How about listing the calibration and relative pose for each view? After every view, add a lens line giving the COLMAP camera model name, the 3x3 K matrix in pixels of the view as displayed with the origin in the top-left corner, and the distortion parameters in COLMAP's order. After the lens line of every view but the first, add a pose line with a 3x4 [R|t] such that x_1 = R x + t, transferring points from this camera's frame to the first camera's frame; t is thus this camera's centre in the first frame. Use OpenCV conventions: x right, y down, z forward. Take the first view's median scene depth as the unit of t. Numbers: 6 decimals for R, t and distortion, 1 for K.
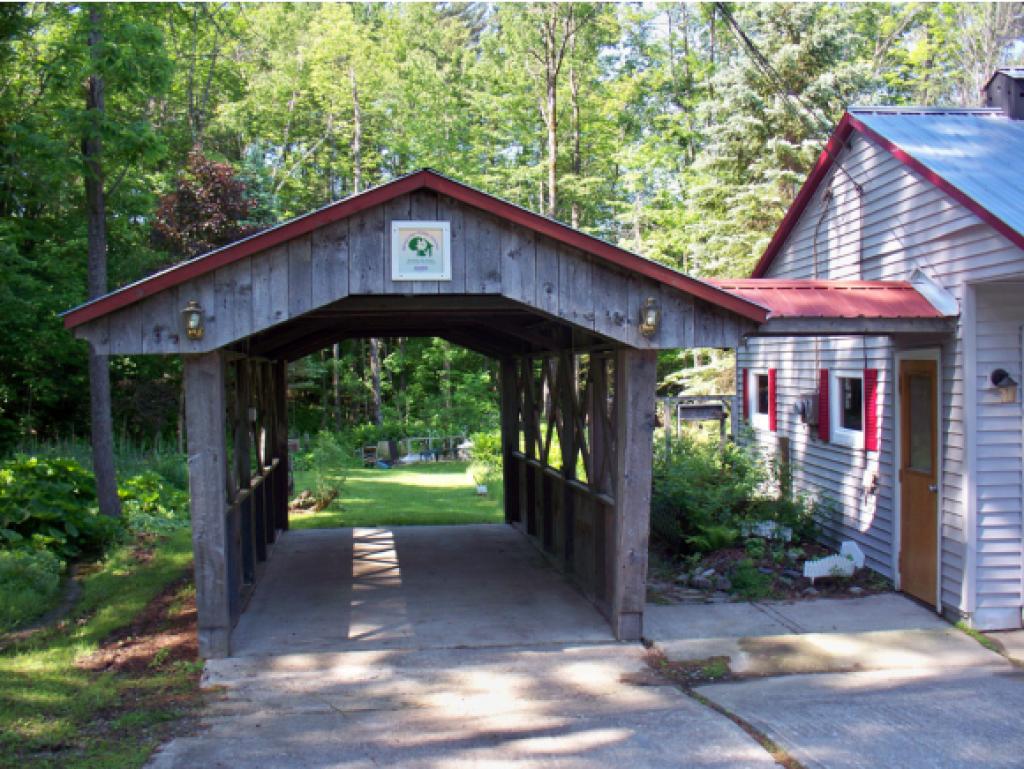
lens RADIAL K [[1085.8, 0, 512.0], [0, 1085.8, 384.5], [0, 0, 1]] dist [-0.215733, 0.264638]
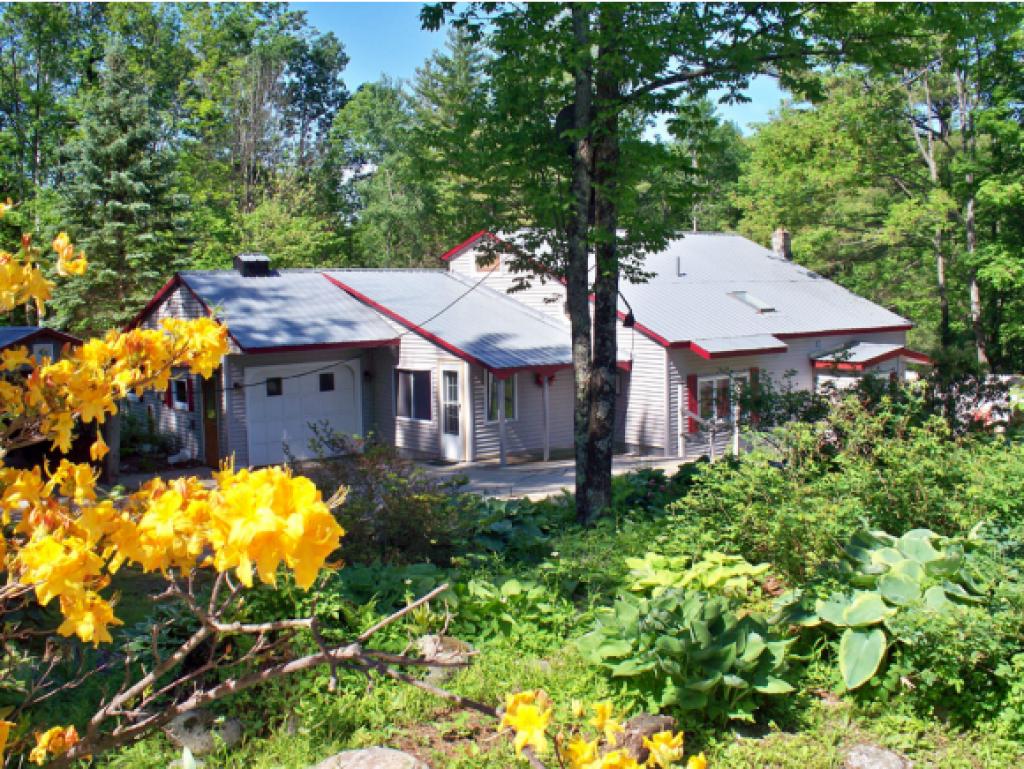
lens RADIAL K [[1085.8, 0, 512.0], [0, 1085.8, 384.5], [0, 0, 1]] dist [-0.215733, 0.264638]
pose [[0.797263, -0.053825, 0.601228, -0.211305], [0.021386, 0.997910, 0.060978, -0.050663], [-0.603254, -0.035758, 0.796747, -0.539875]]
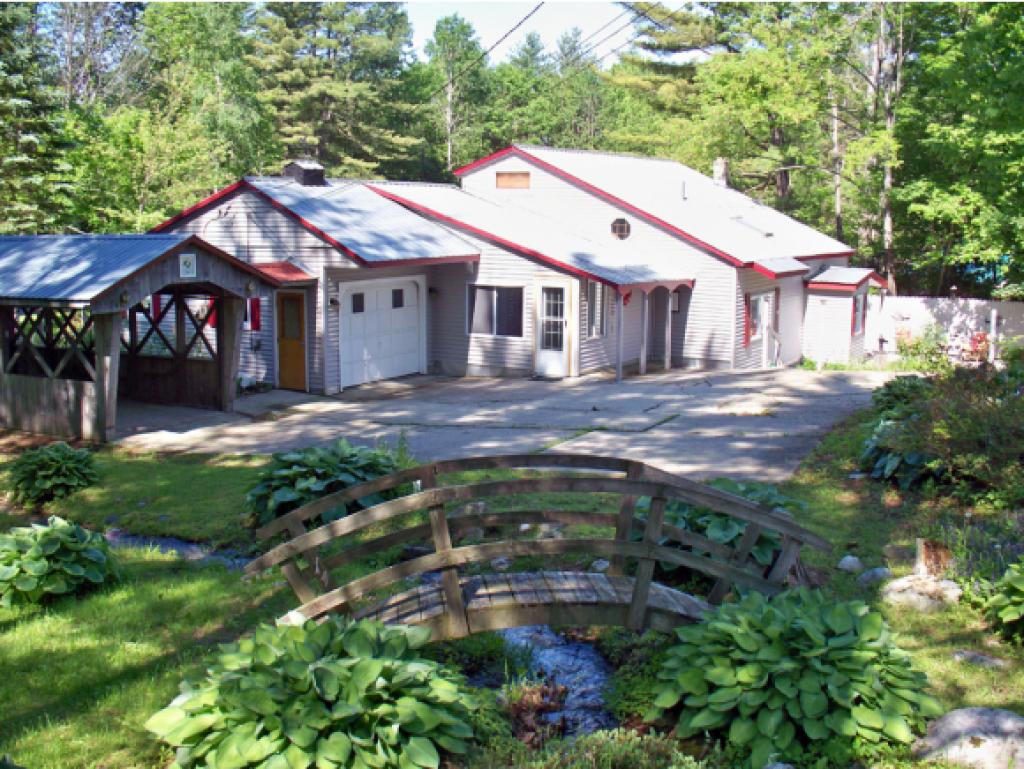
lens RADIAL K [[1085.8, 0, 512.0], [0, 1085.8, 384.5], [0, 0, 1]] dist [-0.215733, 0.264638]
pose [[0.573428, -0.111180, 0.811677, -0.460826], [0.001102, 0.990853, 0.134944, -0.049541], [-0.819255, -0.076486, 0.568305, -0.288067]]
